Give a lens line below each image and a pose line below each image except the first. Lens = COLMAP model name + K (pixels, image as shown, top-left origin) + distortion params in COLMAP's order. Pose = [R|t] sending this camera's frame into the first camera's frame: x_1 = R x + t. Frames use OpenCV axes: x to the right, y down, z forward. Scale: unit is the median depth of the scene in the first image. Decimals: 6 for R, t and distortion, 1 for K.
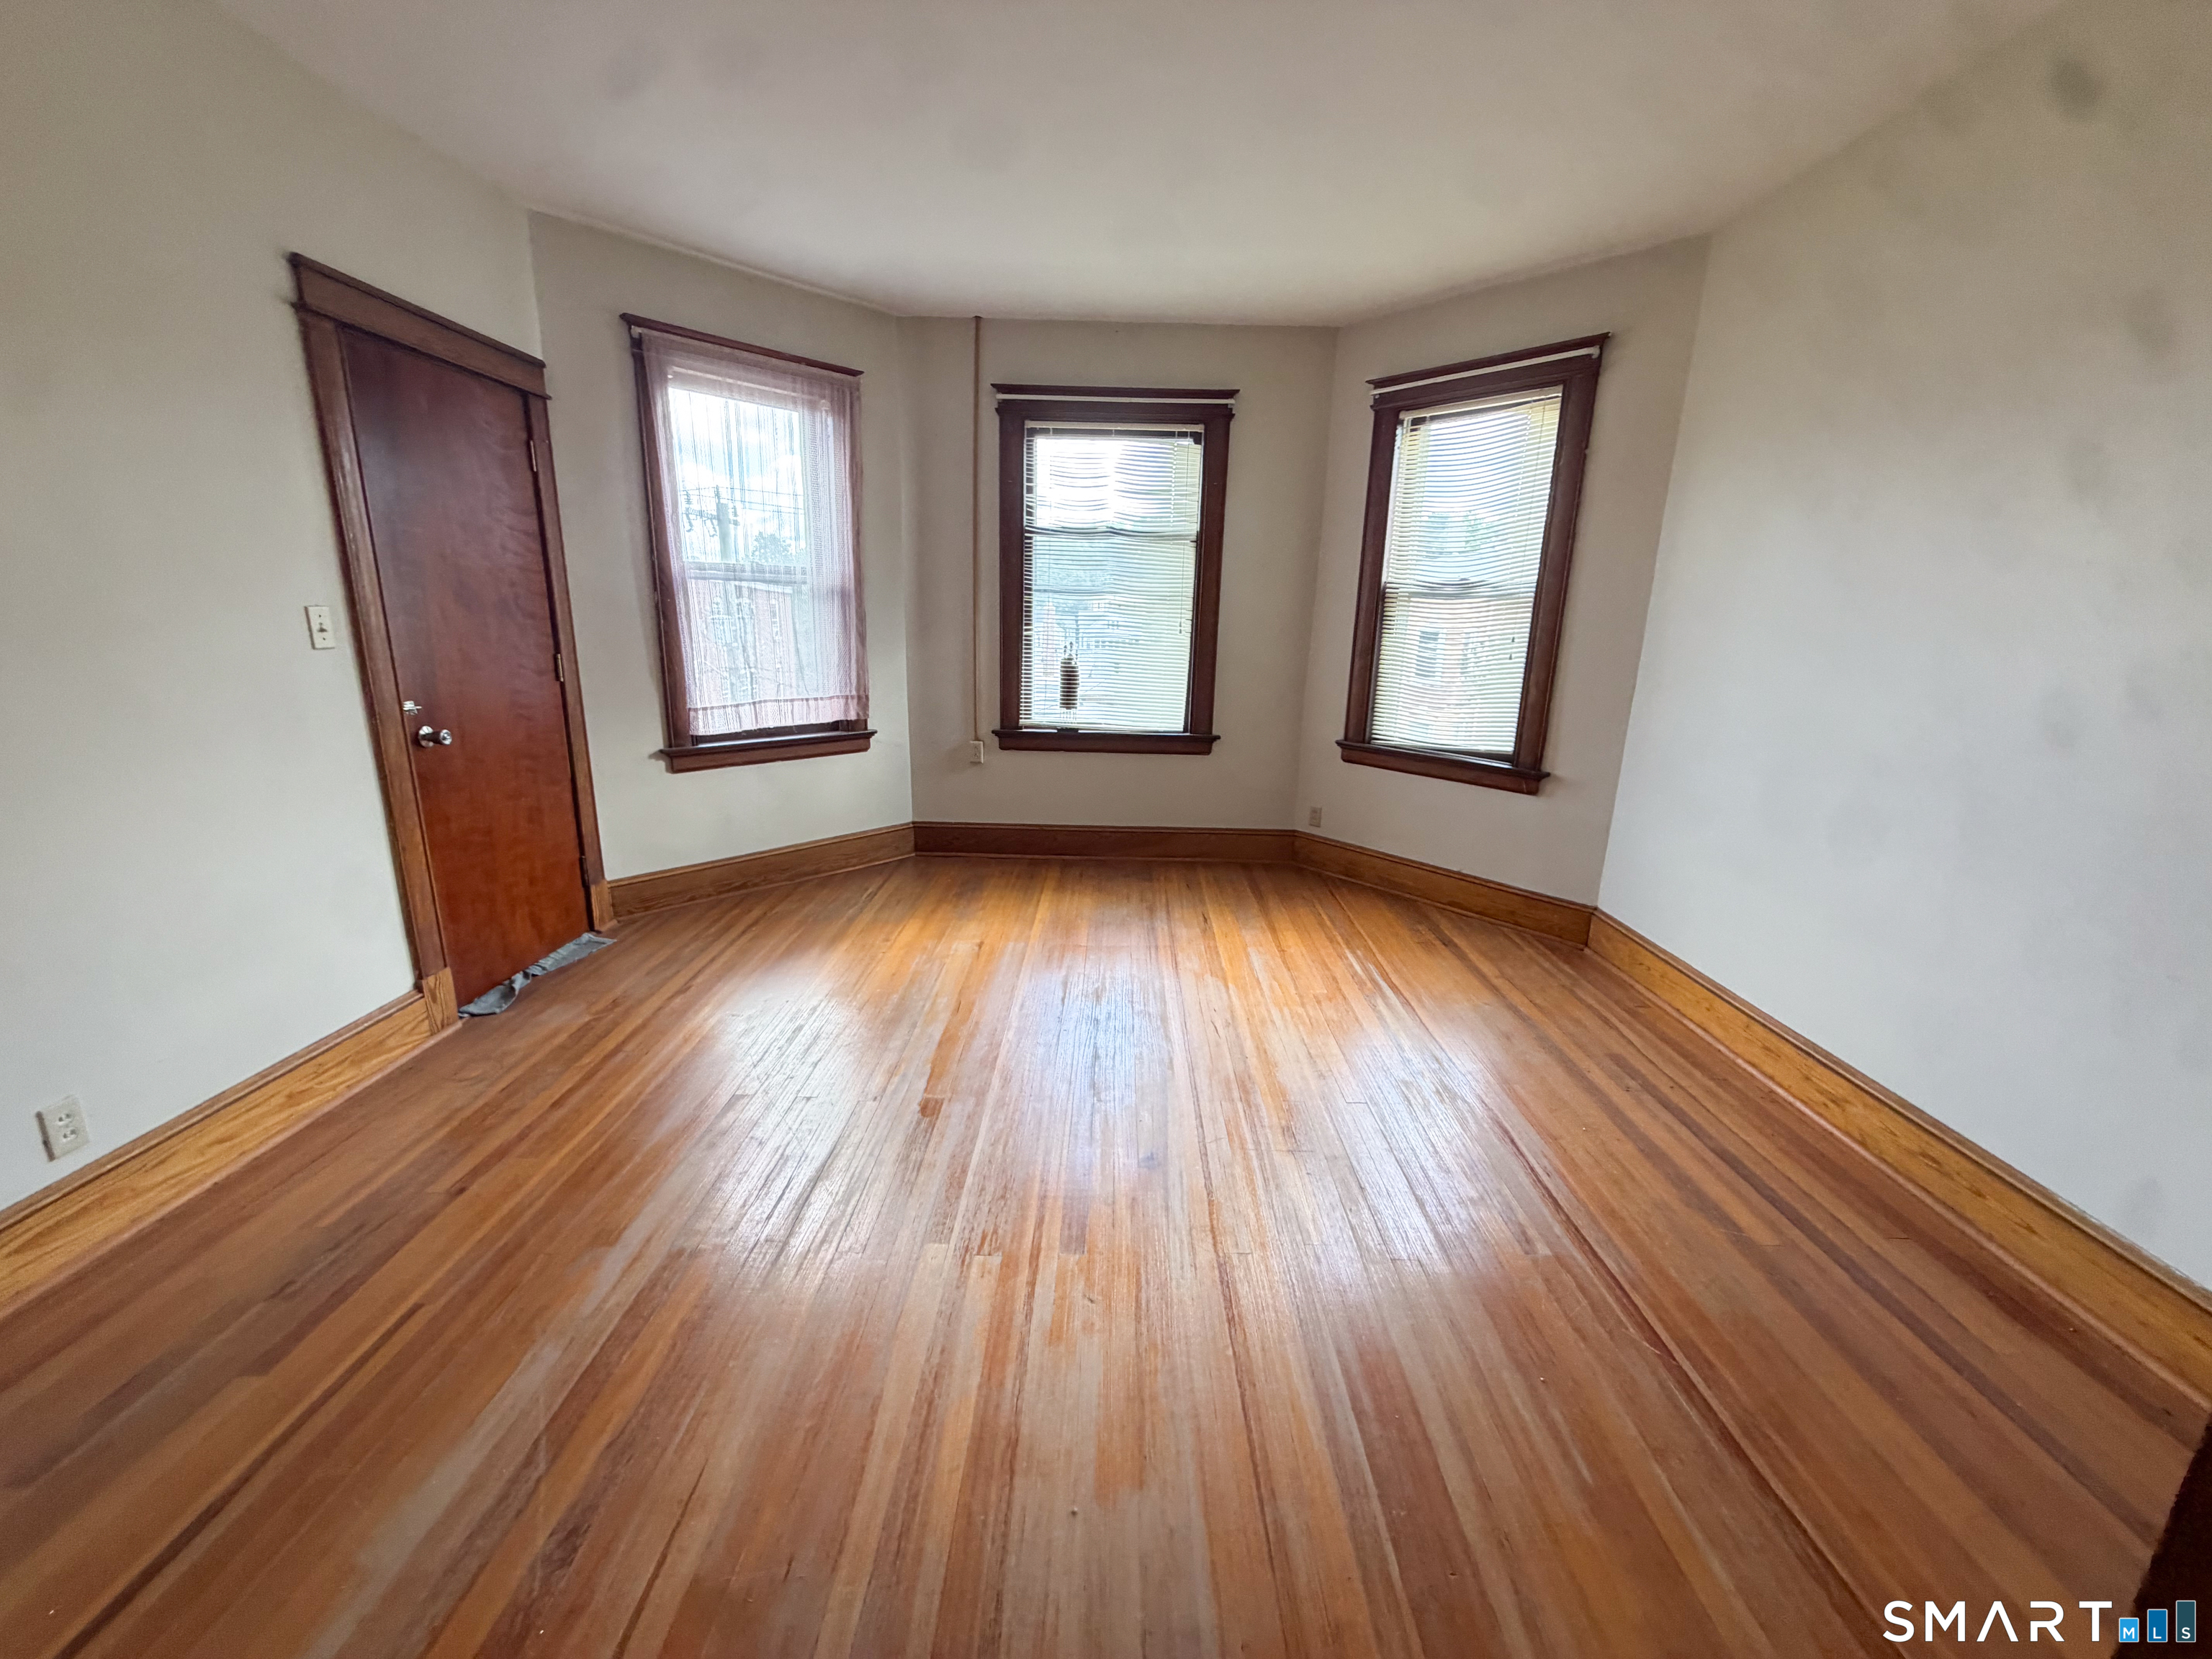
lens RADIAL K [[882.2, 0, 1107.6], [0, 882.2, 832.9], [0, 0, 1]] dist [-0.001251, 0.000988]
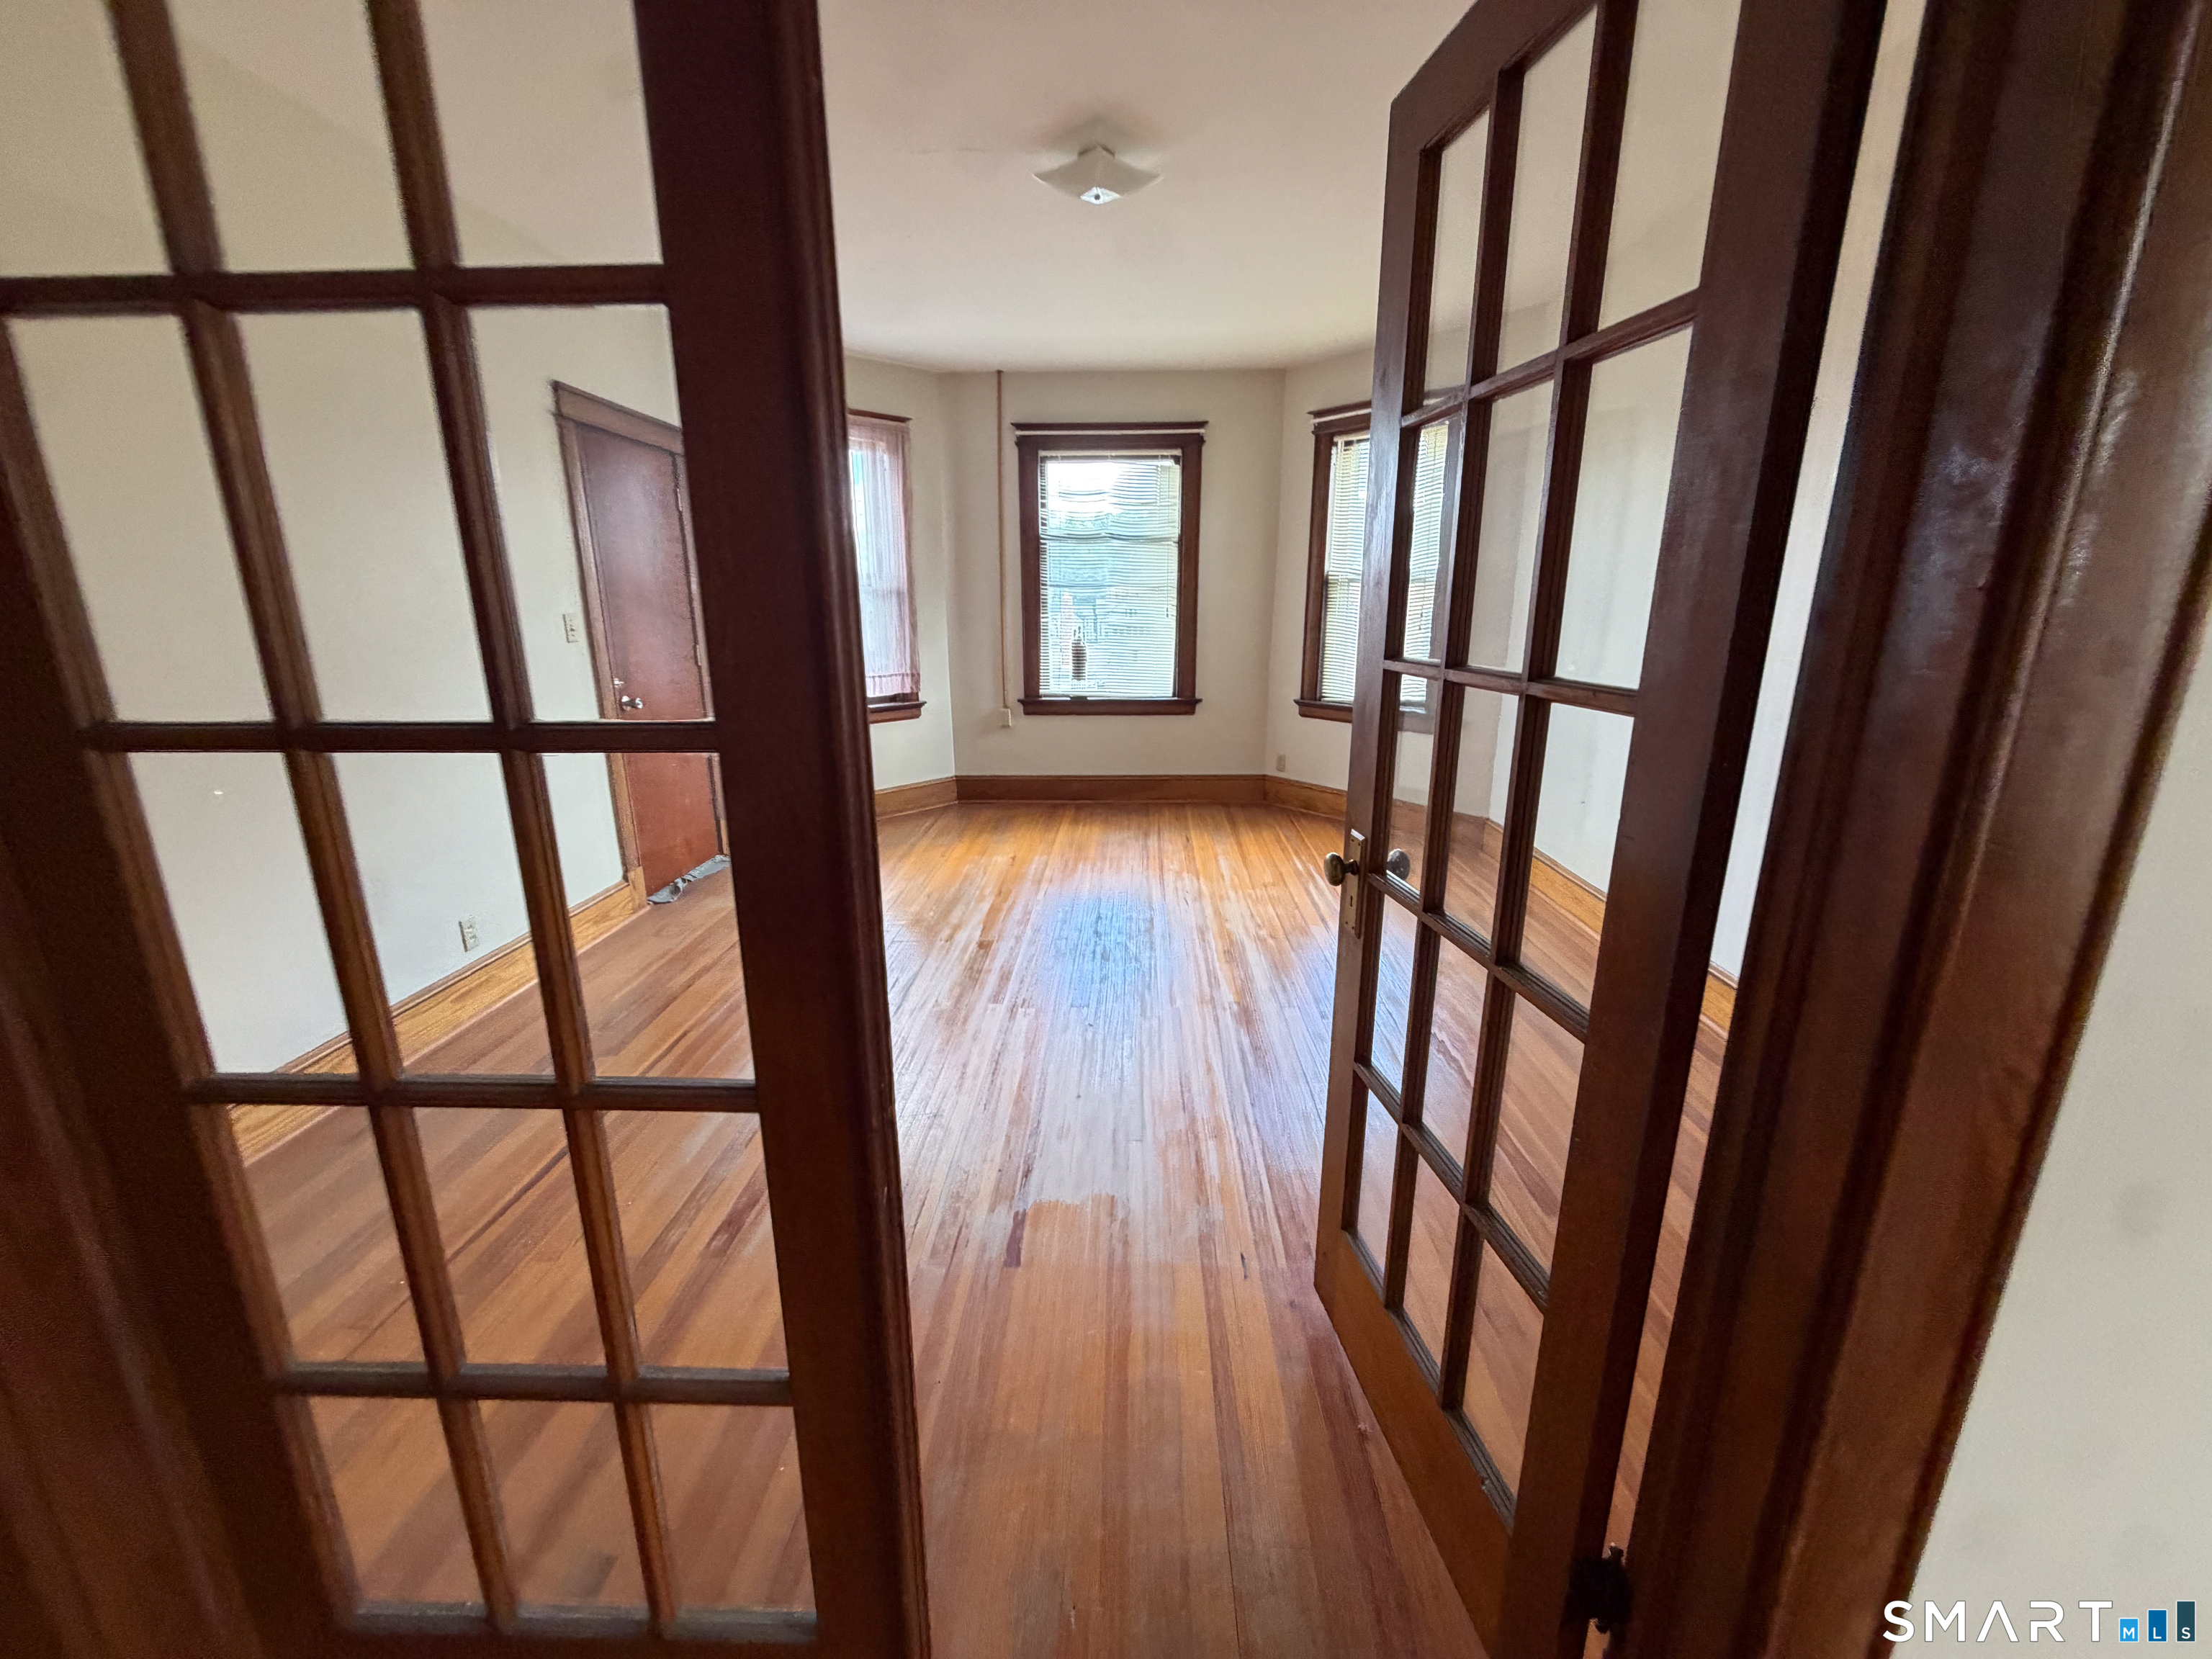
lens RADIAL K [[882.2, 0, 1104.9], [0, 882.2, 826.4], [0, 0, 1]] dist [-0.001251, 0.000988]
pose [[0.999350, -0.022291, -0.028330, 0.027162], [0.022436, 0.999737, 0.004792, 0.069749], [0.028216, -0.005425, 0.999587, -0.282147]]
